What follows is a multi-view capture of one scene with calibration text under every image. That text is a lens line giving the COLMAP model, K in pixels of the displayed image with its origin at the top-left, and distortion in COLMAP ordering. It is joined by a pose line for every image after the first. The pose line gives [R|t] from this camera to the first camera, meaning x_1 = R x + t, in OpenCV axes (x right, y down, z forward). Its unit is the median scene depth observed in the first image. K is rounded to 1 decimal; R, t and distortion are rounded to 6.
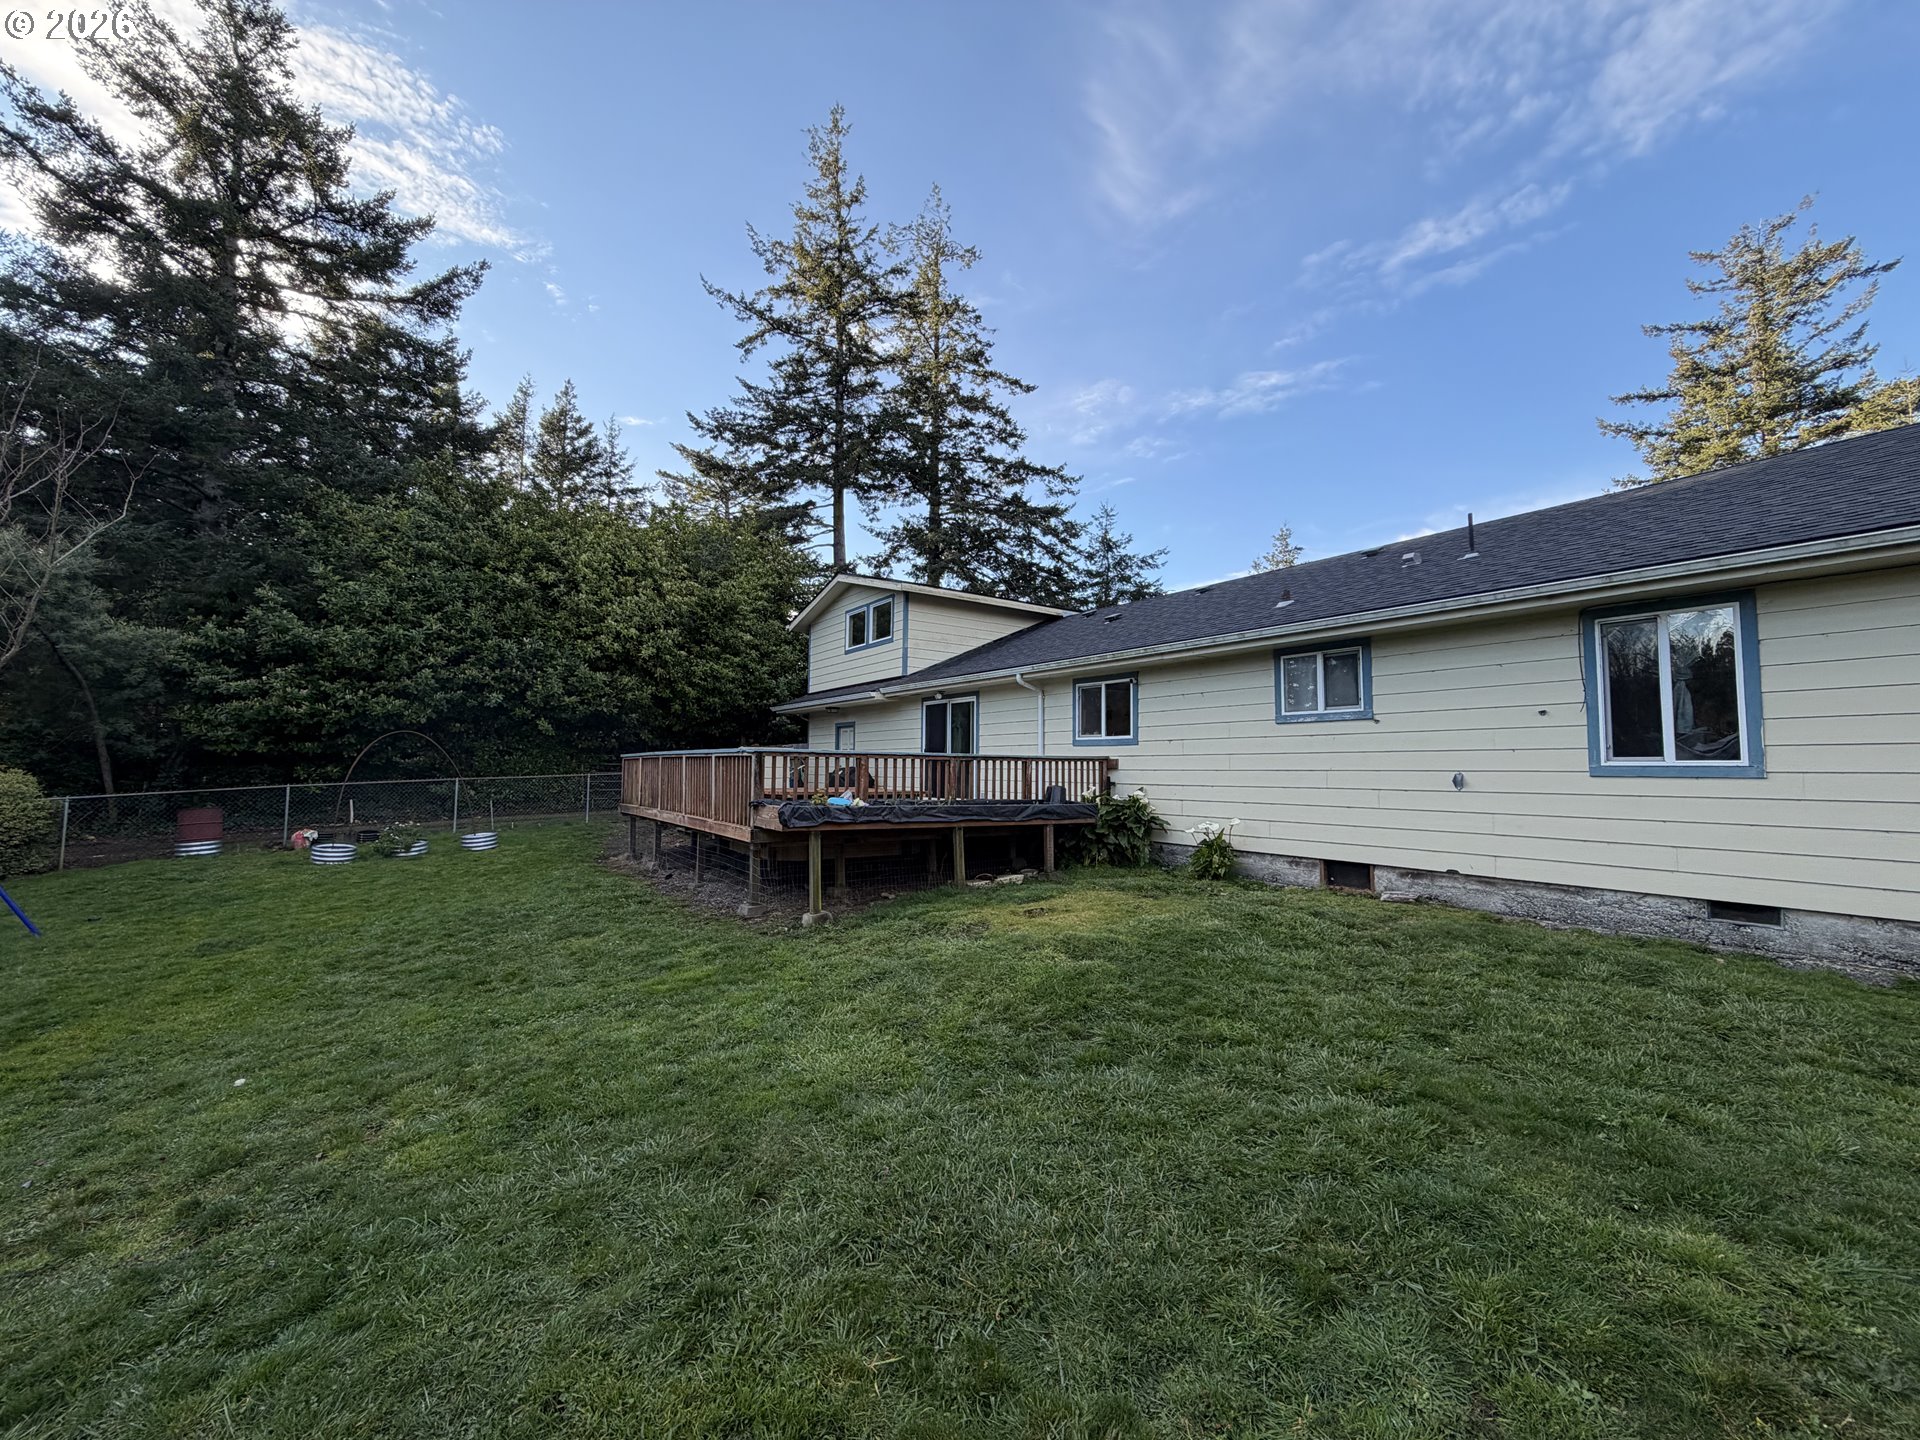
lens RADIAL K [[766.1, 0, 959.0], [0, 766.1, 720.5], [0, 0, 1]] dist [-0.005187, -0.000580]
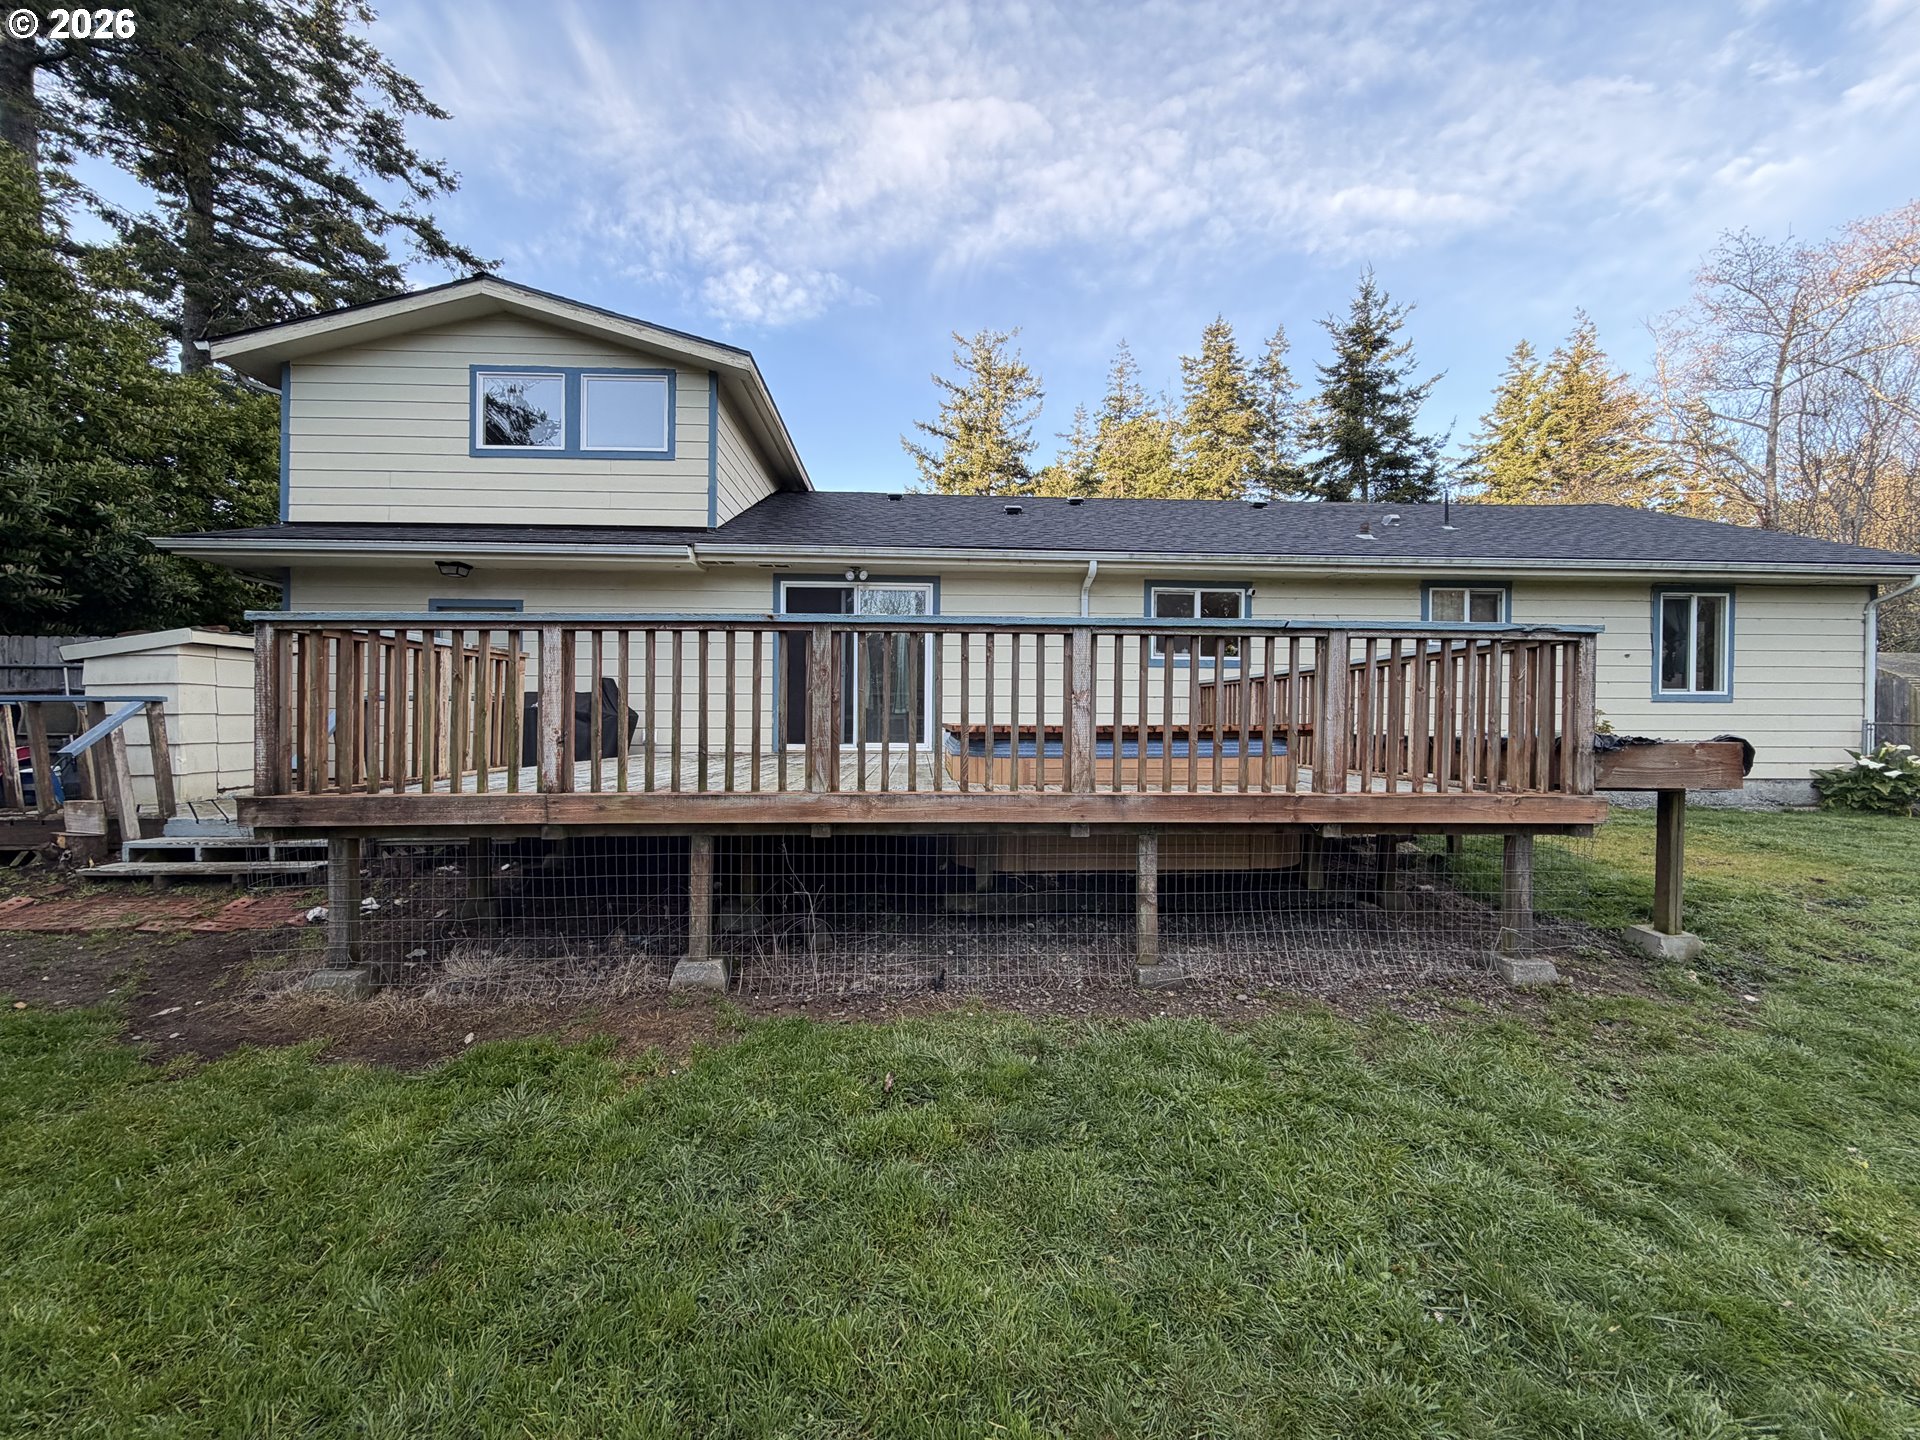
lens RADIAL K [[766.1, 0, 940.7], [0, 766.1, 721.1], [0, 0, 1]] dist [-0.005187, -0.000580]
pose [[0.530191, -0.005047, 0.847863, -0.364603], [-0.050952, 0.997985, 0.037802, 0.041035], [-0.846346, -0.063243, 0.528866, 0.456686]]
